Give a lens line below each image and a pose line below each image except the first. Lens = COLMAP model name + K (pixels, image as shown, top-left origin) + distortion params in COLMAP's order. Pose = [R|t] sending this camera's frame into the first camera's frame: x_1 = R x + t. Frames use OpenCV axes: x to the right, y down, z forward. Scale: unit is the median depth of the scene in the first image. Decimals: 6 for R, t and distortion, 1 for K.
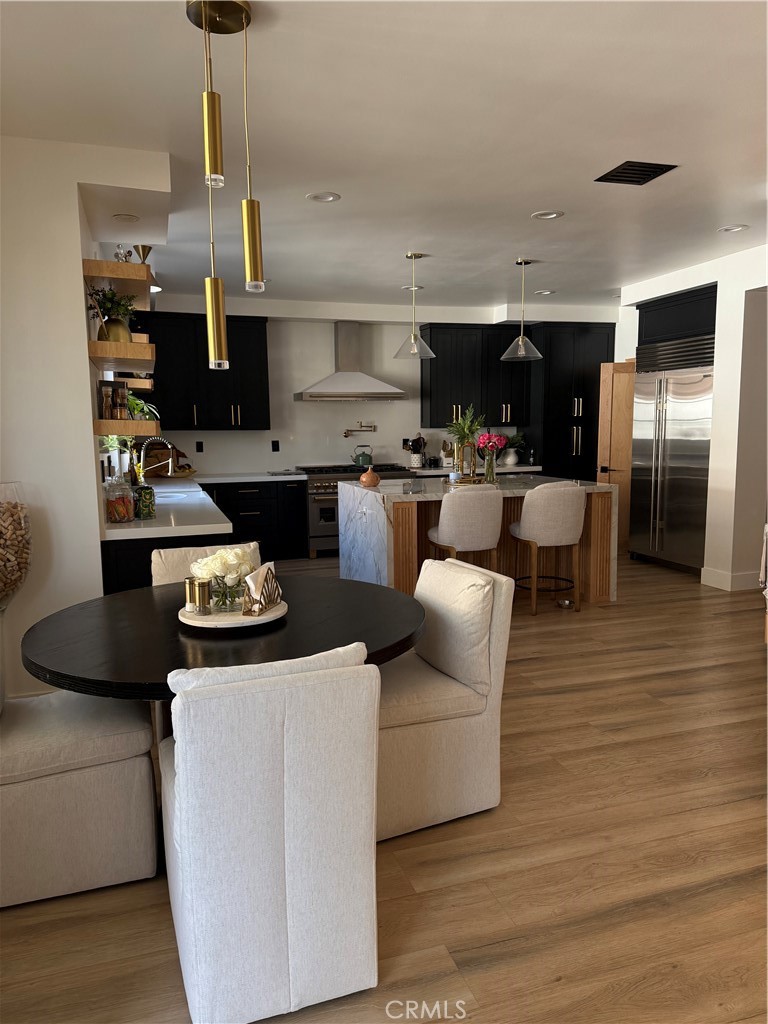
lens RADIAL K [[713.0, 0, 384.0], [0, 713.0, 512.0], [0, 0, 1]] dist [0.102774, -0.144945]
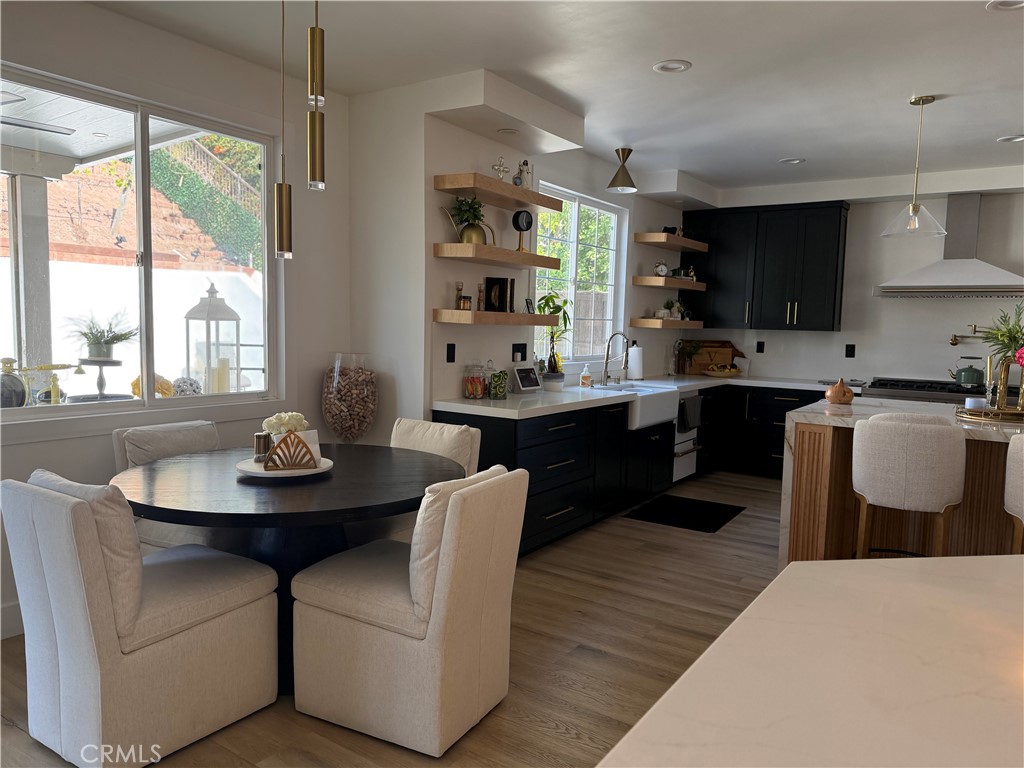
lens RADIAL K [[713.0, 0, 506.4], [0, 713.0, 386.5], [0, 0, 1]] dist [0.102774, -0.144945]
pose [[0.607728, 0.099260, -0.787918, 0.276940], [-0.129647, 0.991248, 0.024878, -0.019719], [0.783491, 0.087032, 0.615278, 0.165325]]
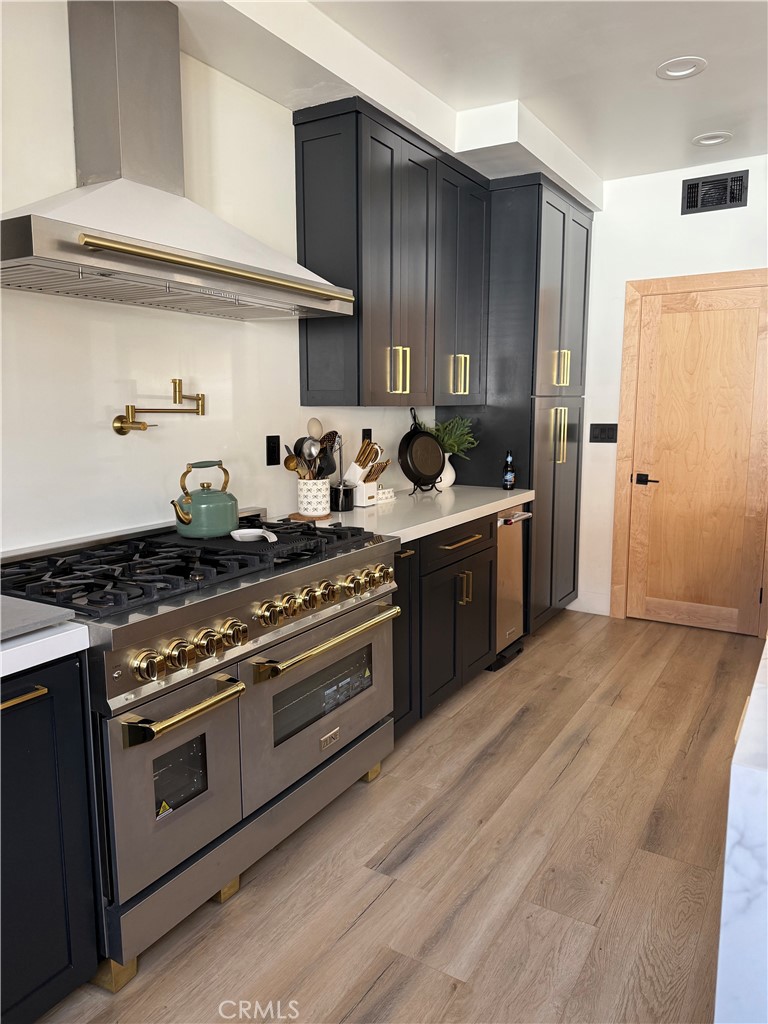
lens RADIAL K [[713.0, 0, 384.0], [0, 713.0, 512.0], [0, 0, 1]] dist [0.102774, -0.144945]
pose [[0.768015, -0.082639, 0.635078, -0.161854], [0.065135, 0.996577, 0.050908, -0.084086], [-0.637111, 0.002268, 0.770769, 0.736026]]
